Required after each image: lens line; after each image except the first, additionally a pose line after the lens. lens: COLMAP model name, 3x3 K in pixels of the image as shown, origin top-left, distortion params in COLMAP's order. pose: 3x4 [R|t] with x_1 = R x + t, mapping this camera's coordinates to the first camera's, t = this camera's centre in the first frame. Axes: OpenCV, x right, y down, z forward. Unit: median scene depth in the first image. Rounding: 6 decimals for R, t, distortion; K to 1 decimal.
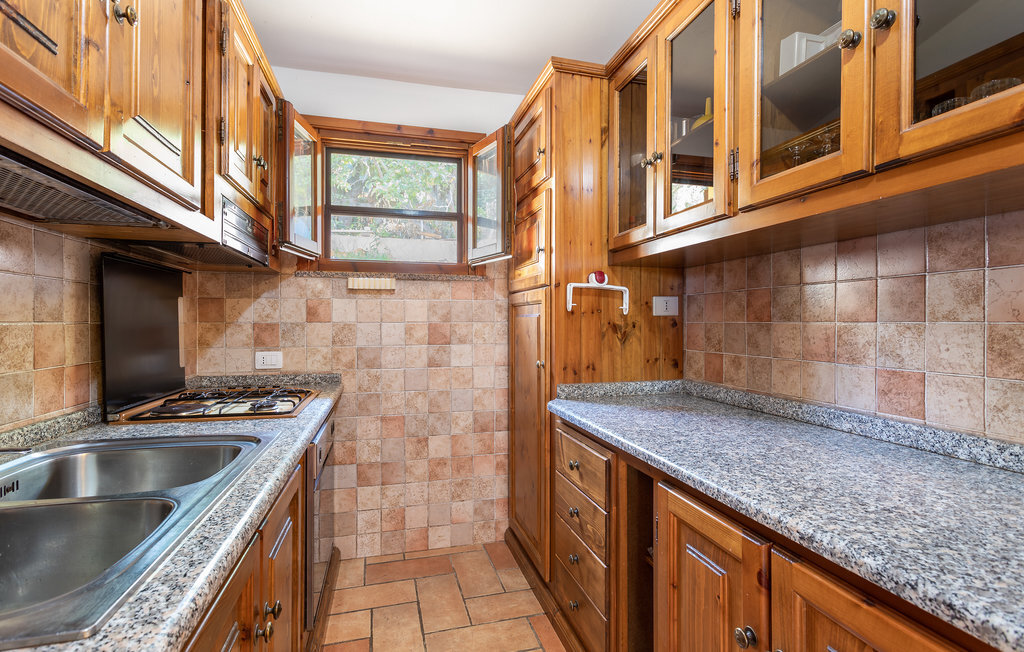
lens RADIAL K [[478.3, 0, 512.4], [0, 478.3, 324.0], [0, 0, 1]] dist [0.000859, 0.000909]
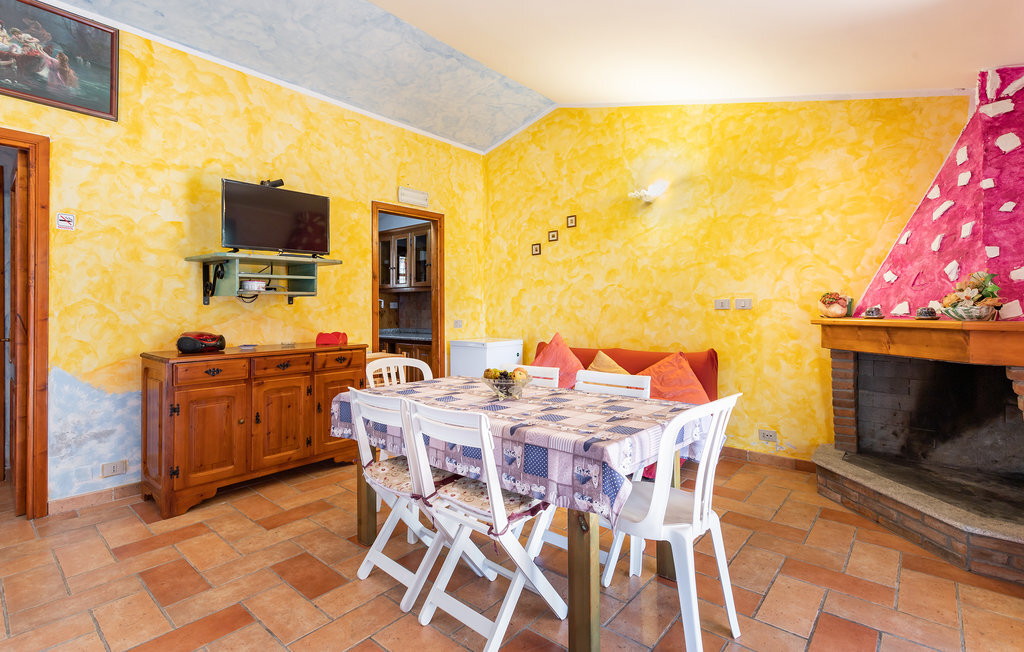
lens RADIAL K [[478.3, 0, 514.9], [0, 478.3, 310.0], [0, 0, 1]] dist [0.000859, 0.000909]
pose [[0.823918, -0.006517, 0.566672, -0.865932], [0.006625, 0.999976, 0.001868, -0.006389], [-0.566671, 0.002215, 0.823941, -2.200070]]
